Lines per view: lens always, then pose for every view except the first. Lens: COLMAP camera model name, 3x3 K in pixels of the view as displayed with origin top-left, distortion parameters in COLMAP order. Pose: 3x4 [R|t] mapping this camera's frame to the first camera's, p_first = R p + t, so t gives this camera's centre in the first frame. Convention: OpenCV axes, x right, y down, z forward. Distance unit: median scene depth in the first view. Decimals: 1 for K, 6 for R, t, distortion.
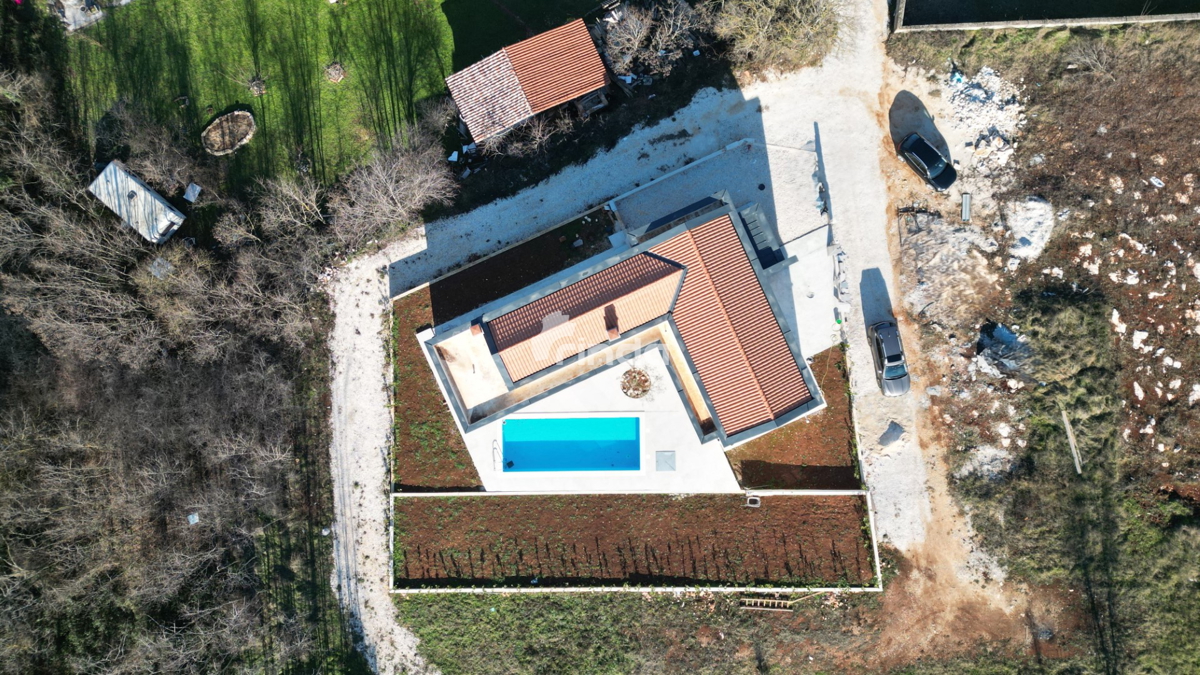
lens RADIAL K [[834.8, 0, 597.2], [0, 834.8, 336.3], [0, 0, 1]] dist [0.062709, -0.054692]
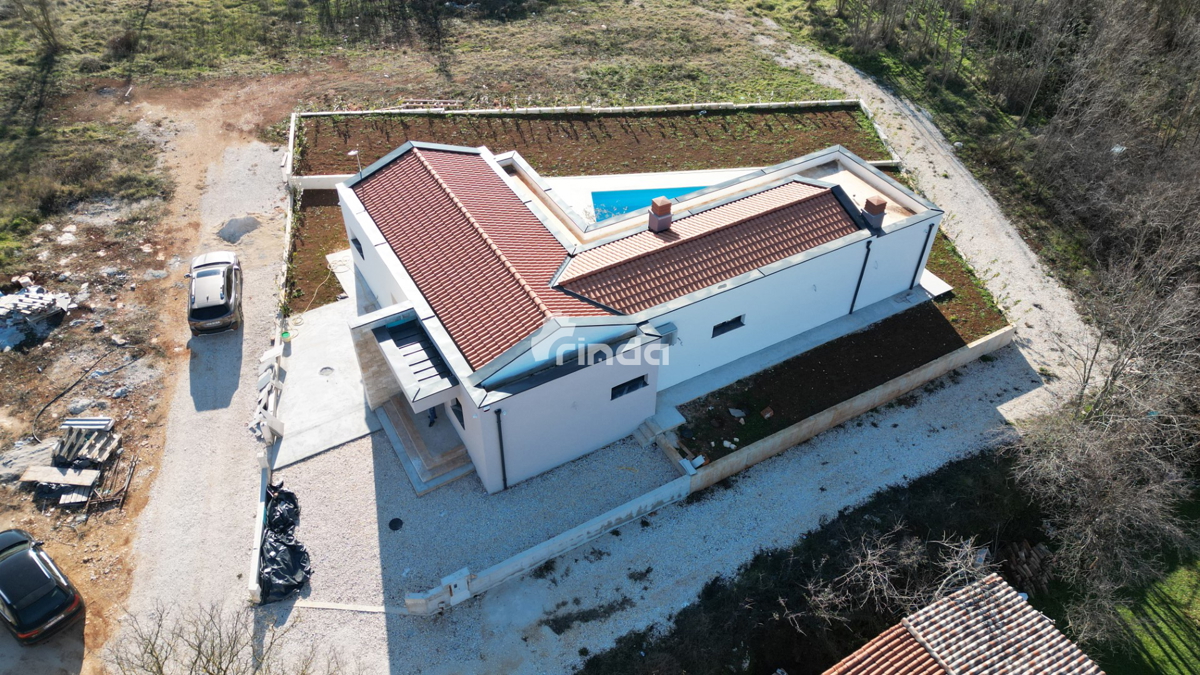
lens RADIAL K [[834.8, 0, 597.2], [0, 834.8, 336.3], [0, 0, 1]] dist [0.062709, -0.054692]
pose [[-0.995374, 0.054432, -0.079168, 0.113171], [-0.095323, -0.662445, 0.743021, -0.489538], [-0.012000, 0.747131, 0.664569, 0.596386]]
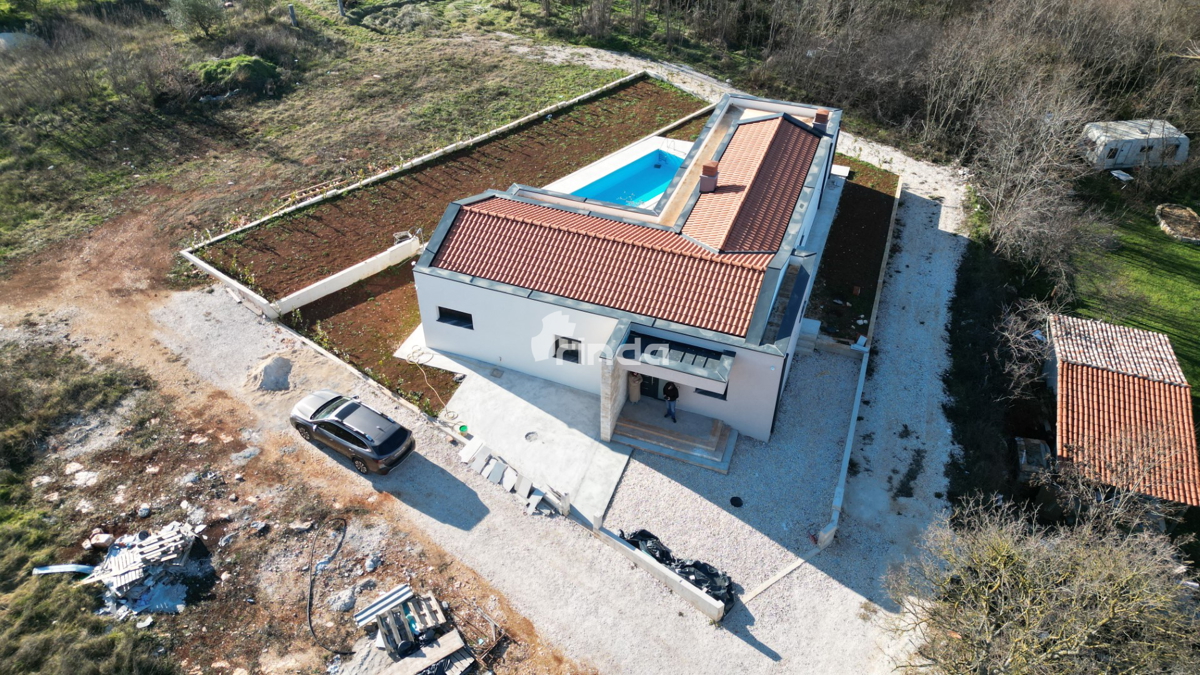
lens RADIAL K [[834.8, 0, 597.2], [0, 834.8, 336.3], [0, 0, 1]] dist [0.062709, -0.054692]
pose [[-0.704233, 0.448859, -0.550074, 0.506173], [-0.709969, -0.445829, 0.545143, -0.360187], [-0.000546, 0.774443, 0.632643, 0.597120]]
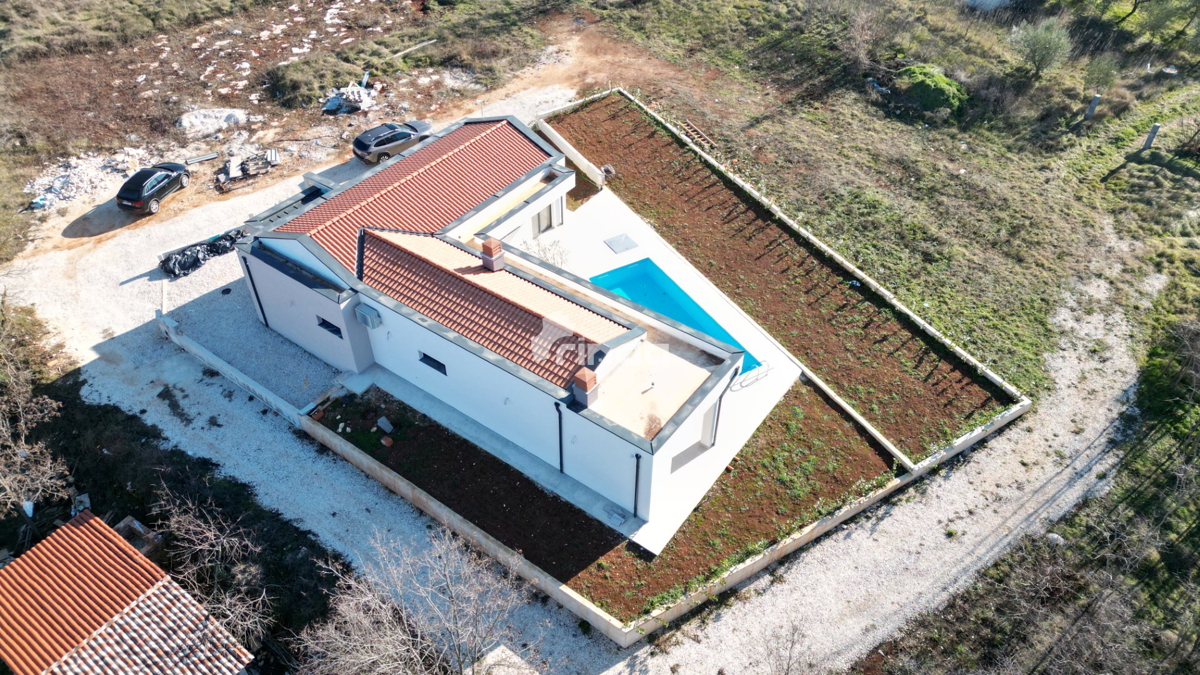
lens RADIAL K [[834.8, 0, 597.2], [0, 834.8, 336.3], [0, 0, 1]] dist [0.062709, -0.054692]
pose [[-0.492957, -0.580382, 0.648190, -0.459699], [0.870011, -0.321419, 0.373860, -0.186742], [-0.008641, 0.748229, 0.663384, 0.552478]]
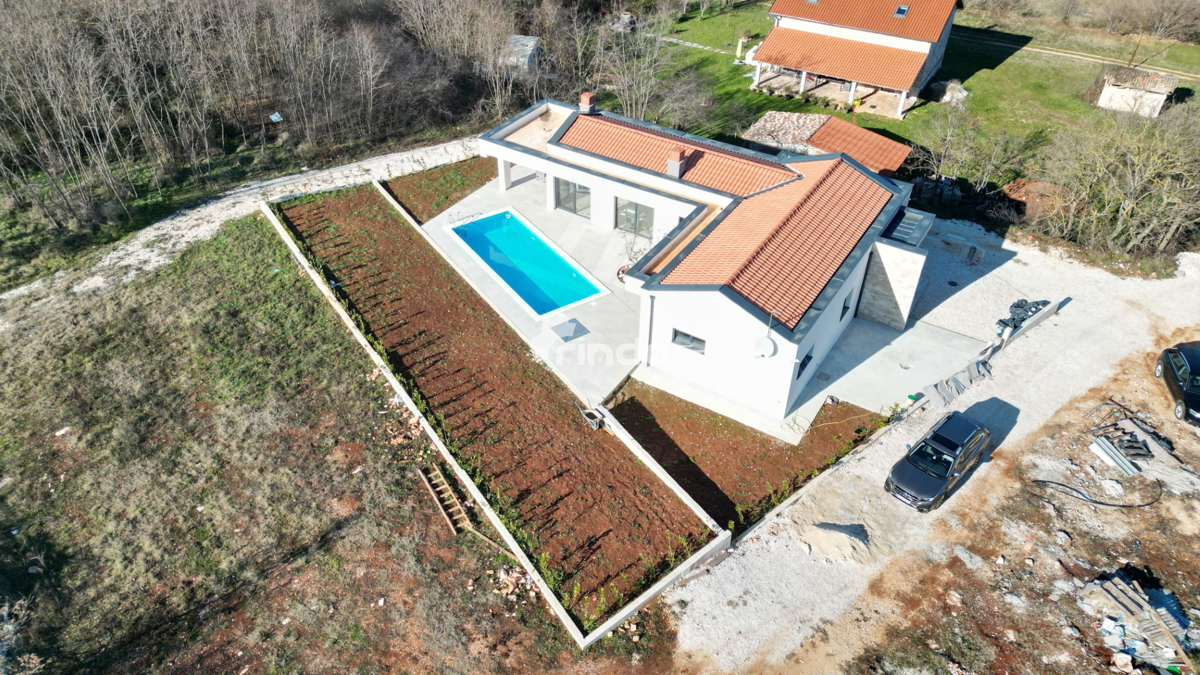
lens RADIAL K [[834.8, 0, 597.2], [0, 834.8, 336.3], [0, 0, 1]] dist [0.062709, -0.054692]
pose [[0.548795, 0.524867, -0.650645, 0.540309], [-0.835948, 0.340996, -0.430015, 0.426258], [-0.003833, 0.779895, 0.625898, 0.579462]]
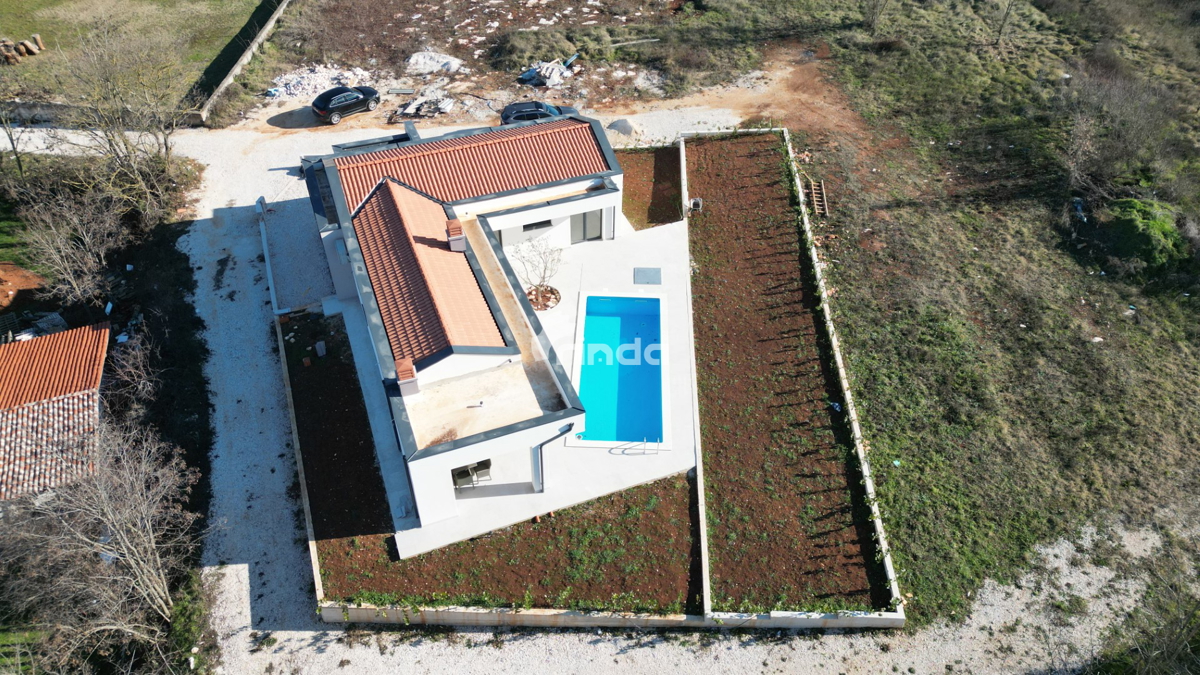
lens RADIAL K [[834.8, 0, 597.2], [0, 834.8, 336.3], [0, 0, 1]] dist [0.062709, -0.054692]
pose [[0.055520, -0.665876, 0.743993, -0.510450], [0.998407, 0.044539, -0.034642, 0.133444], [-0.010070, 0.744731, 0.667288, 0.545391]]
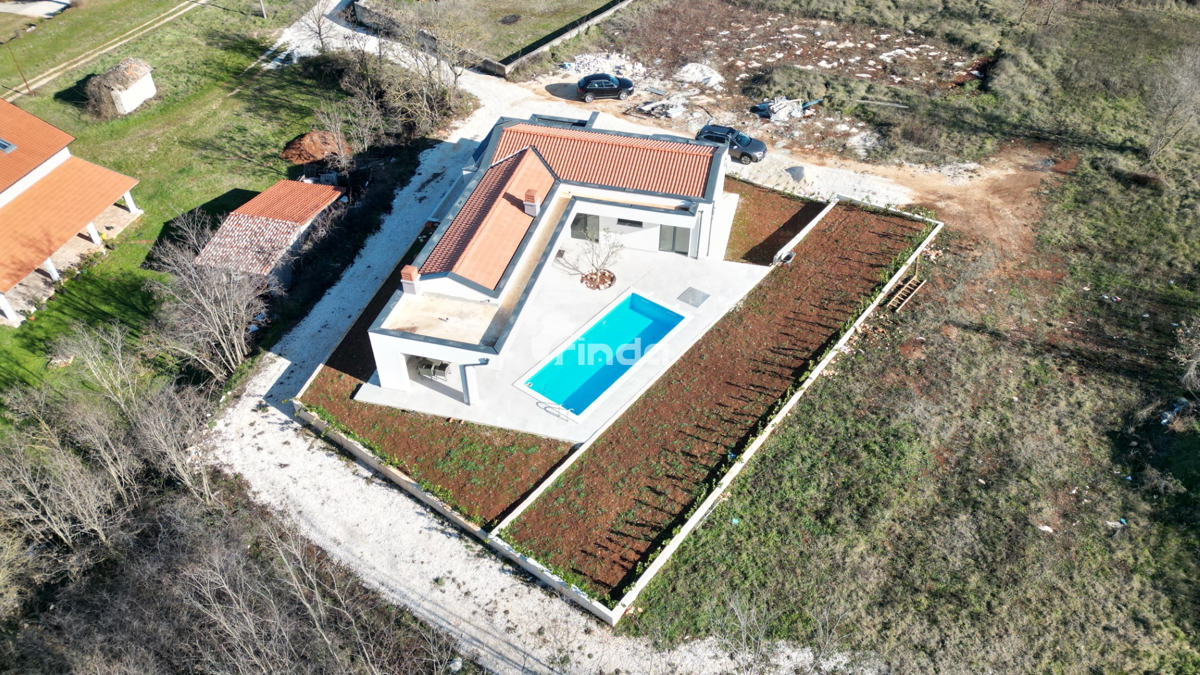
lens RADIAL K [[834.8, 0, 597.2], [0, 834.8, 336.3], [0, 0, 1]] dist [0.062709, -0.054692]
pose [[0.625433, -0.519864, 0.581871, -0.479893], [0.780274, 0.419101, -0.464250, 0.476114], [-0.002516, 0.744376, 0.667756, 0.478082]]
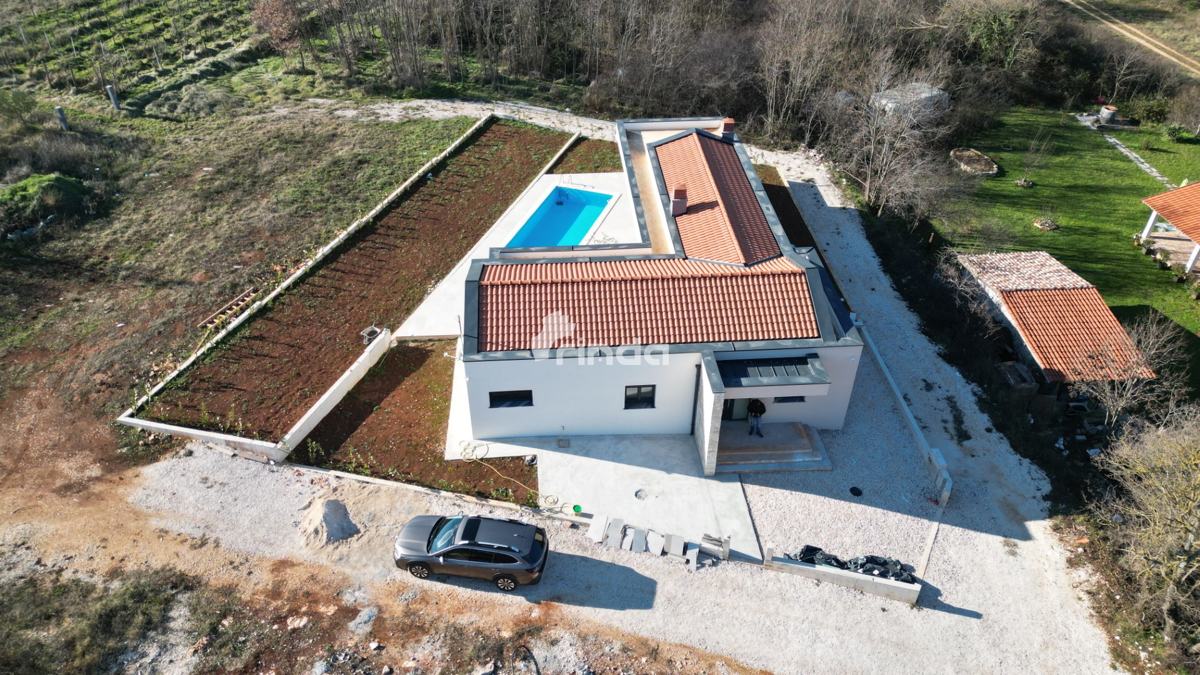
lens RADIAL K [[834.8, 0, 597.2], [0, 834.8, 336.3], [0, 0, 1]] dist [0.062709, -0.054692]
pose [[-0.346601, 0.571453, -0.743847, 0.613699], [-0.938012, -0.210746, 0.275171, -0.151403], [0.000485, 0.793112, 0.609075, 0.593645]]
